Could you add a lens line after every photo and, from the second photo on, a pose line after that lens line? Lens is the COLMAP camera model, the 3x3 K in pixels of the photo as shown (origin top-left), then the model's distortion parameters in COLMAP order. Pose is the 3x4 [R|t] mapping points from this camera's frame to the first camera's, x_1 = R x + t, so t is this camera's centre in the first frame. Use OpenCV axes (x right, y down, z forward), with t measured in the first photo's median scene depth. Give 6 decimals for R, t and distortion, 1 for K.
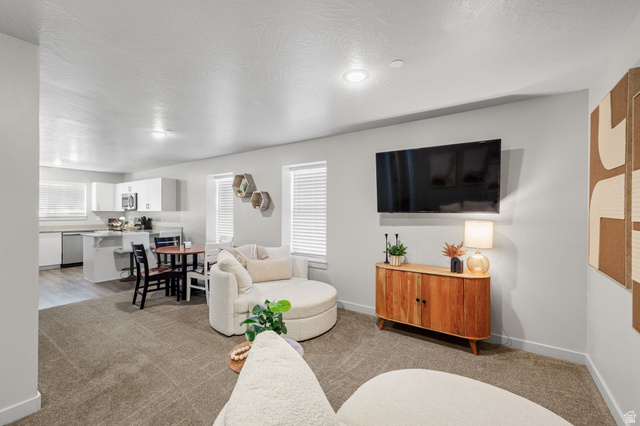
lens RADIAL K [[268.1, 0, 316.3], [0, 268.1, 214.4], [0, 0, 1]] dist [0.003328, -0.000118]
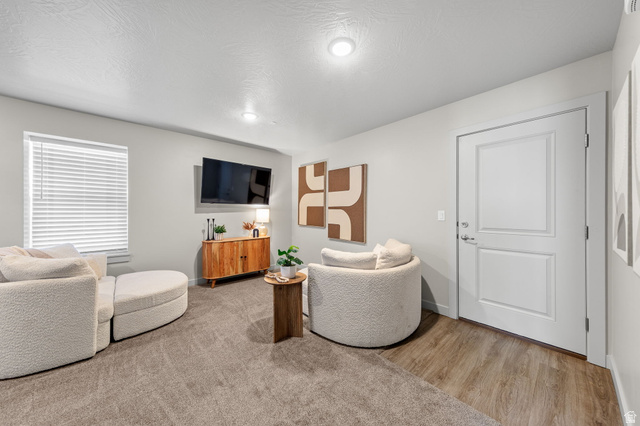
lens RADIAL K [[232.4, 0, 315.6], [0, 232.4, 212.3], [0, 0, 1]] dist [0.000950, -0.000047]
pose [[0.231426, -0.002416, 0.972850, -0.449266], [0.005263, 0.999985, 0.001232, 0.024492], [-0.972838, 0.004835, 0.231435, 0.122359]]
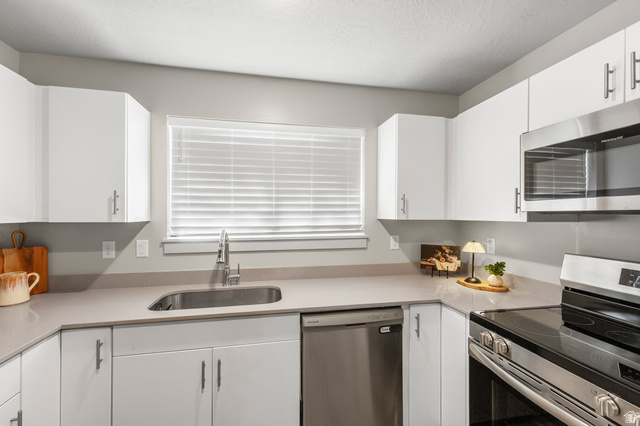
lens RADIAL K [[268.1, 0, 317.7], [0, 268.1, 214.9], [0, 0, 1]] dist [0.003328, -0.000118]
pose [[0.721882, -0.007715, -0.691974, -0.915691], [0.000204, 0.999940, -0.010936, -0.019538], [0.692017, 0.007754, 0.721840, 0.996179]]
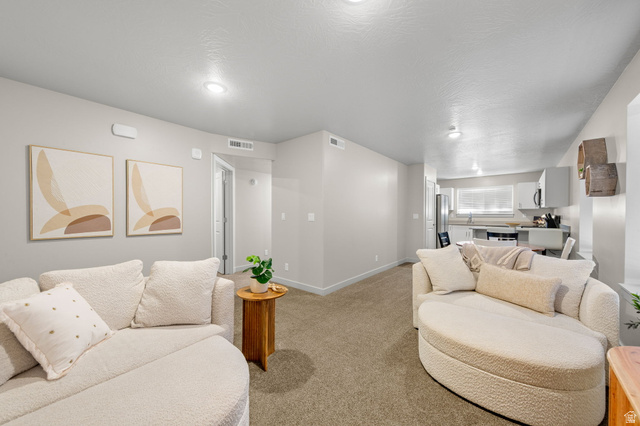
lens RADIAL K [[232.4, 0, 319.5], [0, 232.4, 214.8], [0, 0, 1]] dist [0.000950, -0.000047]
pose [[-0.092655, -0.002396, -0.995695, 0.277386], [-0.005210, 0.999985, -0.001921, 0.022405], [0.995685, 0.005010, -0.092666, 0.365102]]
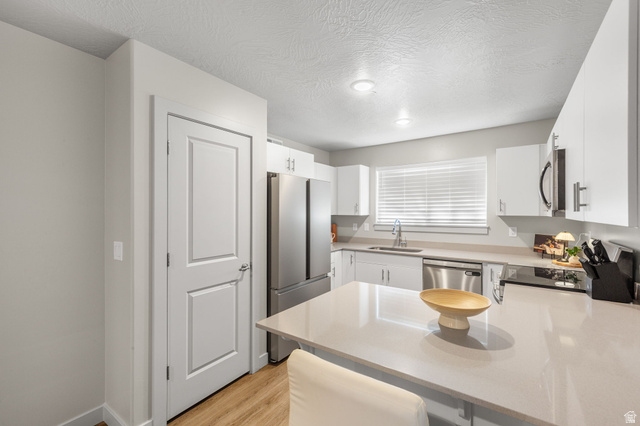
lens RADIAL K [[268.1, 0, 321.5], [0, 268.1, 211.4], [0, 0, 1]] dist [0.003328, -0.000118]
pose [[0.002240, -0.008989, -0.999957, -0.521647], [-0.006562, 0.999938, -0.009004, -0.018506], [0.999976, 0.006582, 0.002180, 0.954375]]
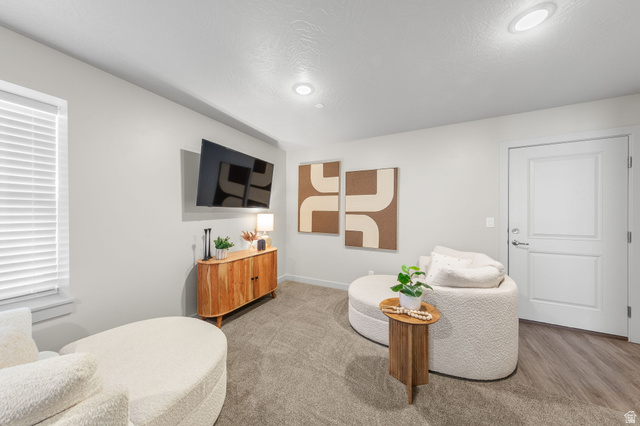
lens RADIAL K [[221.0, 0, 315.9], [0, 221.0, 214.0], [0, 0, 1]] dist [0.000529, 0.000059]
pose [[-0.148040, -0.006026, 0.988963, -0.332515], [0.003745, 0.999971, 0.006653, 0.009816], [-0.988974, 0.004688, -0.148013, 0.440665]]
